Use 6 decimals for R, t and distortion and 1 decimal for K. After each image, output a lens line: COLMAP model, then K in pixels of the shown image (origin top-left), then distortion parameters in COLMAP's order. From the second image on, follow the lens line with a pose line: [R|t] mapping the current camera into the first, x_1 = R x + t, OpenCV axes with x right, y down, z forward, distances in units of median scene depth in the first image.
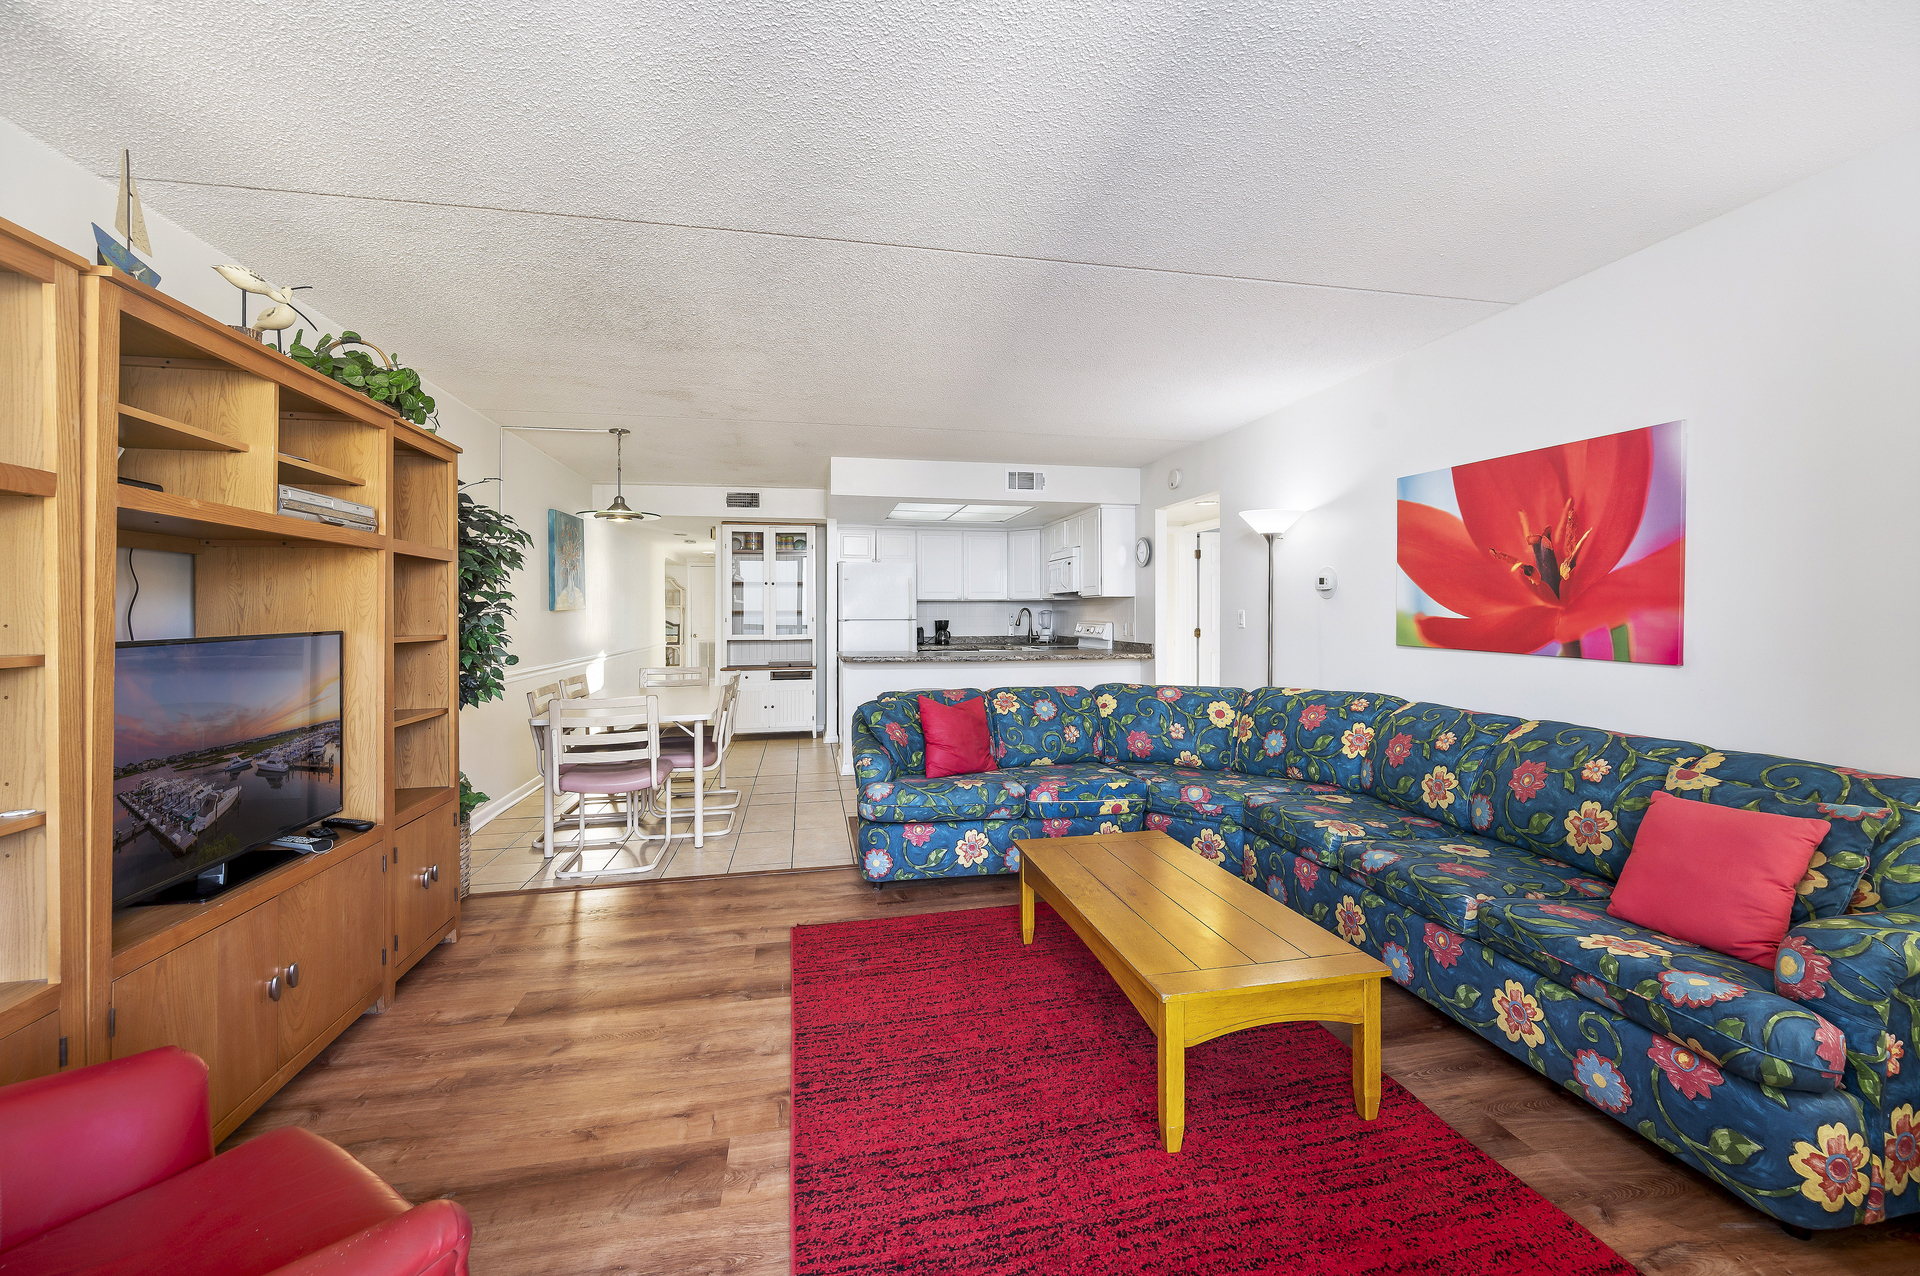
lens RADIAL K [[770.4, 0, 955.9], [0, 770.4, 613.9], [0, 0, 1]] dist [0.001055, 0.000052]
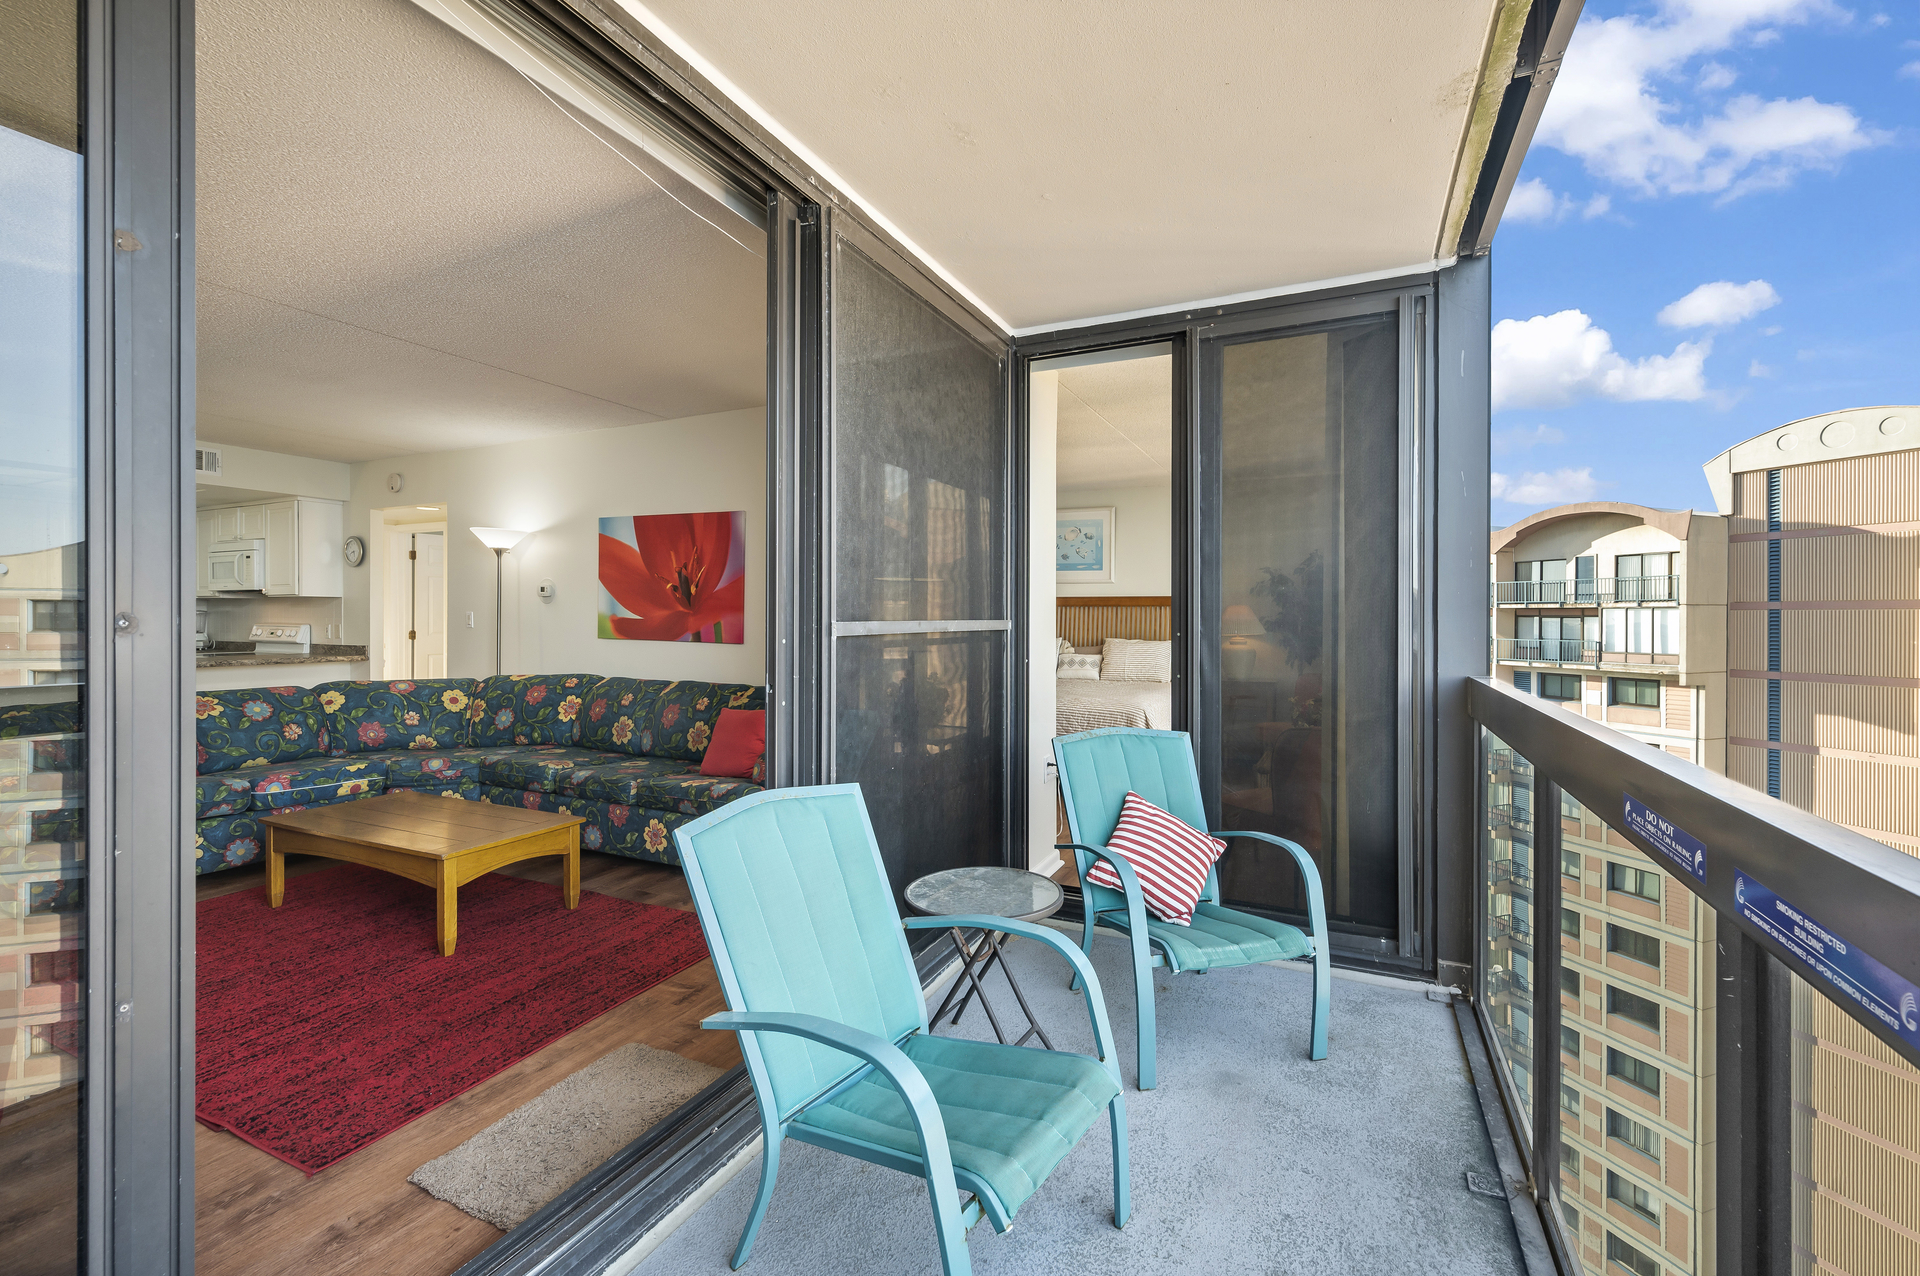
lens RADIAL K [[819.9, 0, 970.0], [0, 819.9, 621.3], [0, 0, 1]] dist [0.001394, 0.000233]
pose [[0.599076, 0.000876, 0.800692, -0.224008], [-0.003765, 0.999991, 0.001724, 0.005961], [-0.800683, -0.004047, 0.599074, -0.450251]]
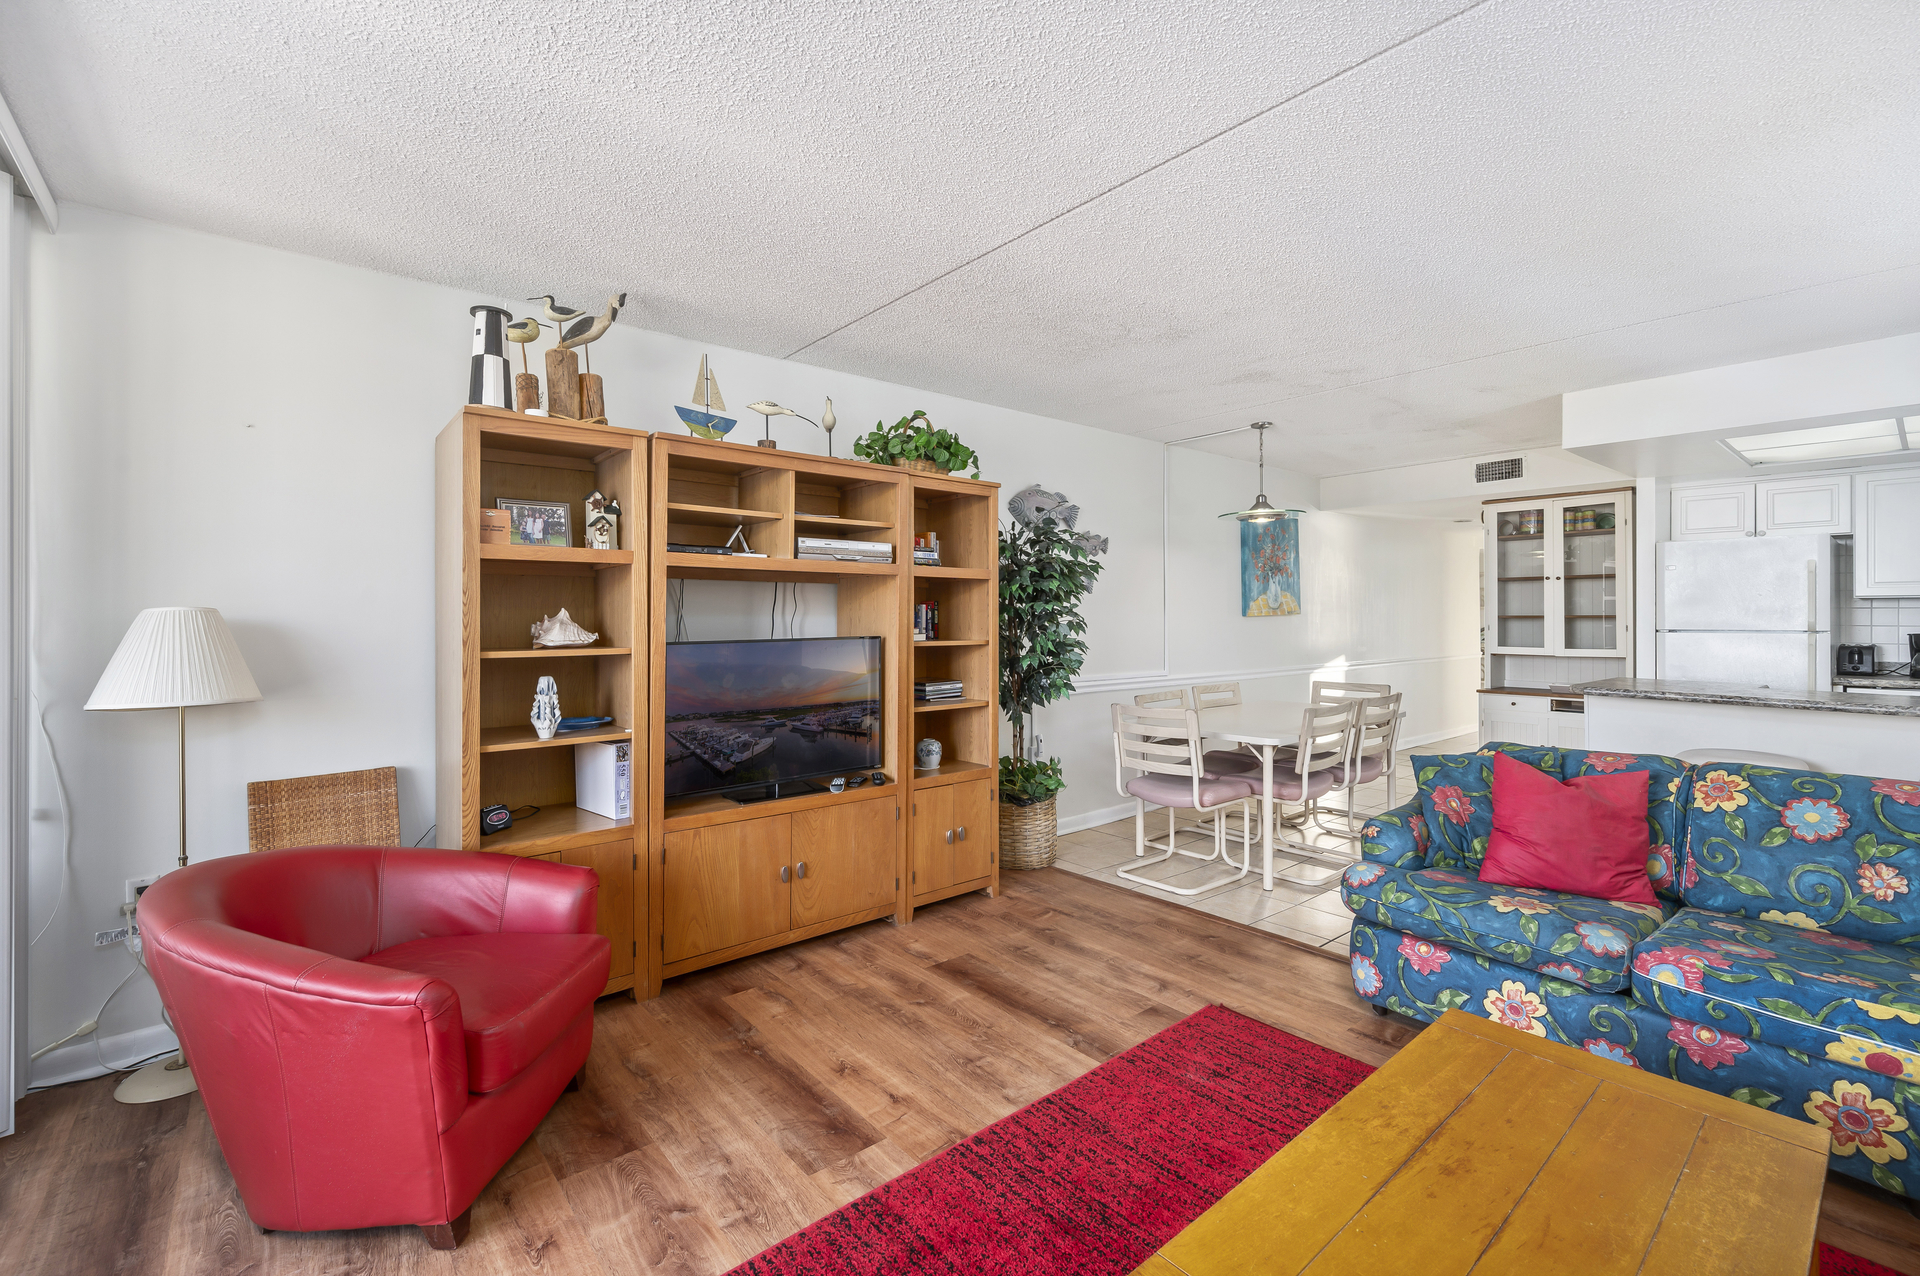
lens RADIAL K [[819.9, 0, 957.9], [0, 819.9, 620.8], [0, 0, 1]] dist [0.001394, 0.000233]
pose [[0.476301, 0.006204, -0.879260, 0.399197], [0.001086, 0.999970, 0.007644, -0.012990], [0.879282, -0.004595, 0.476280, 0.312533]]
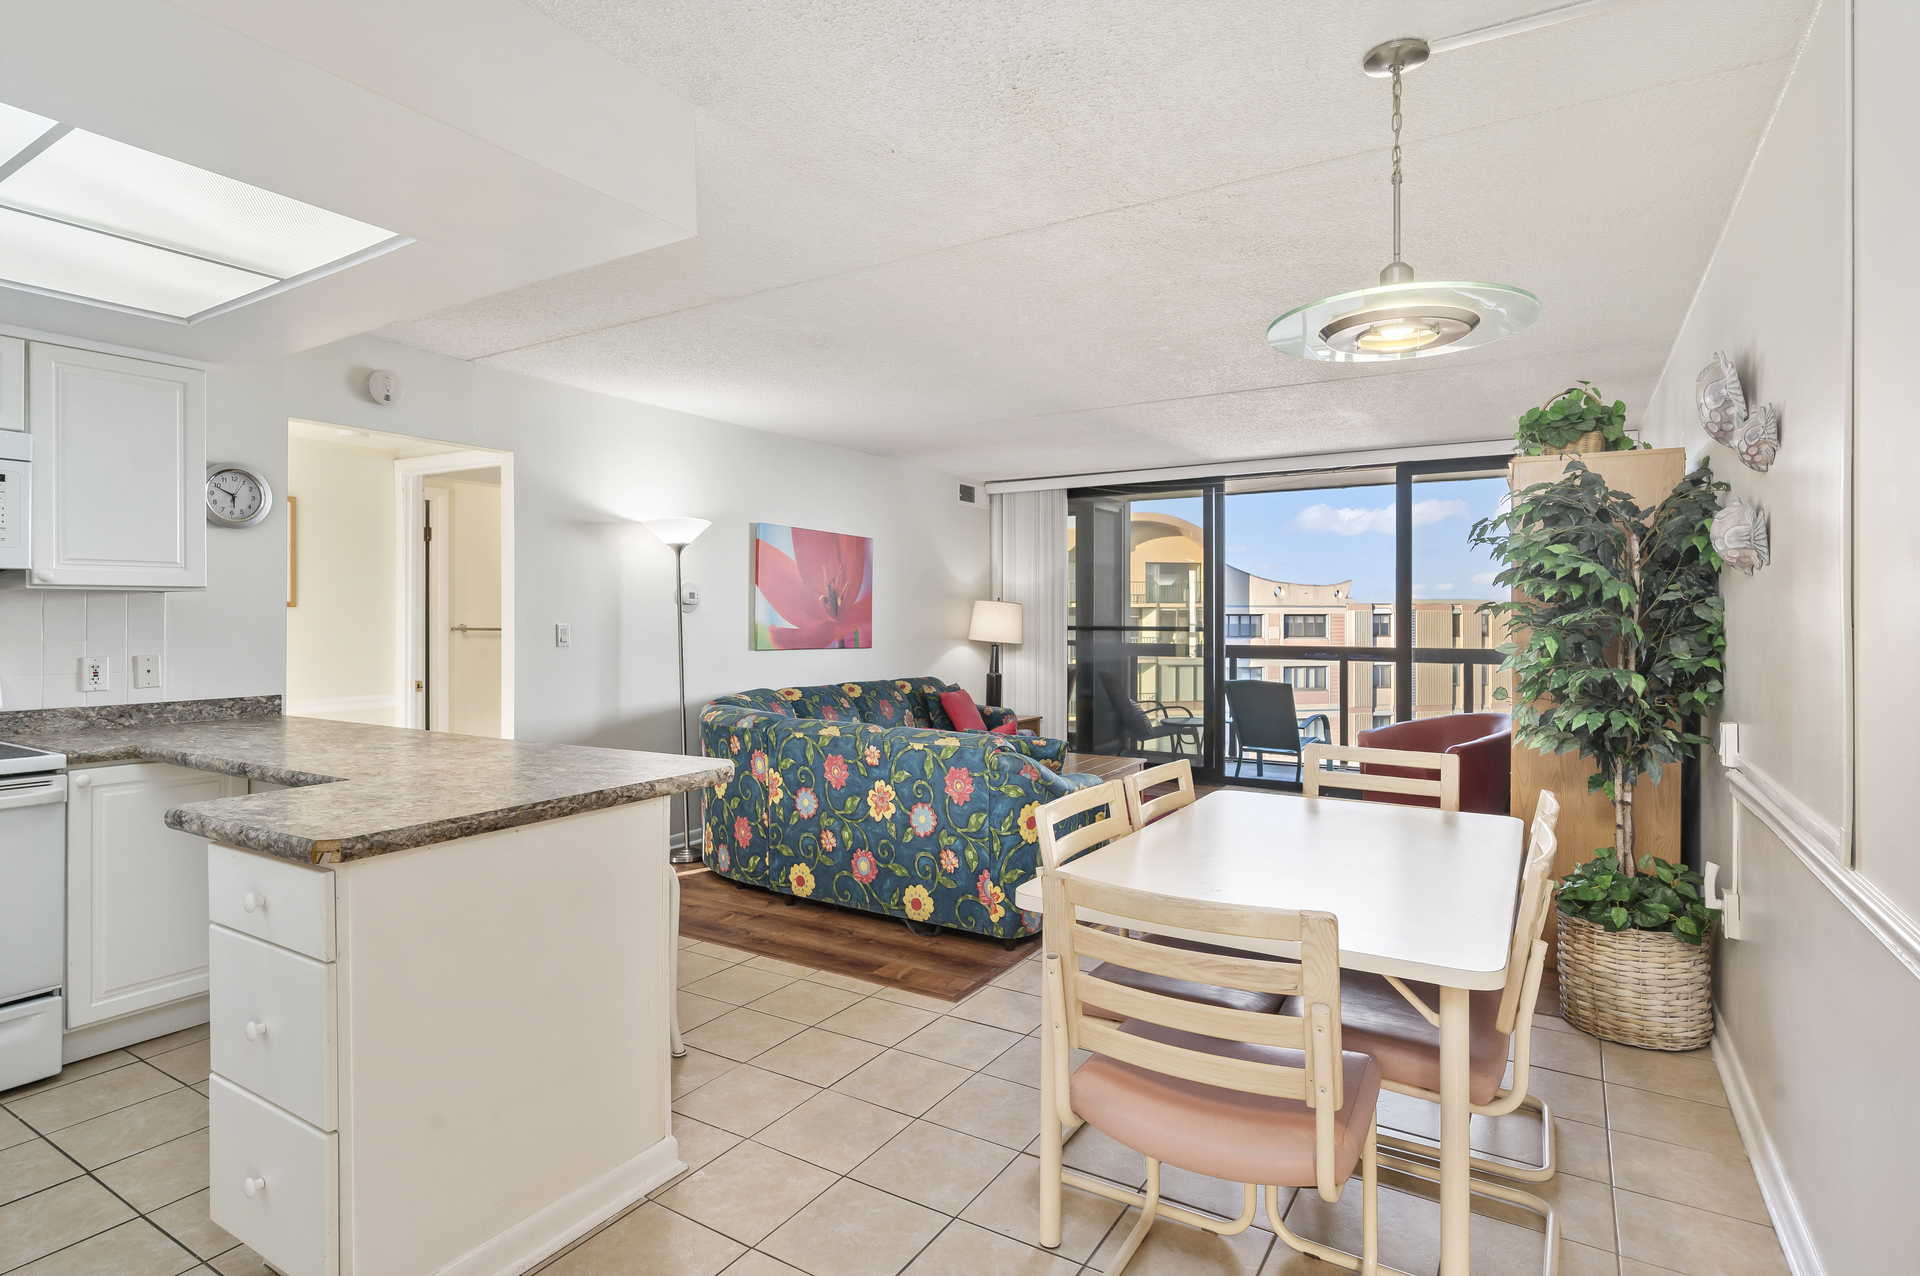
lens RADIAL K [[968.7, 0, 956.9], [0, 968.7, 625.7], [0, 0, 1]] dist [0.004873, 0.000869]
pose [[-0.719727, -0.001951, 0.694255, -0.851768], [0.003425, 0.999974, 0.006361, -0.011144], [-0.694249, 0.006955, -0.719701, 2.079816]]
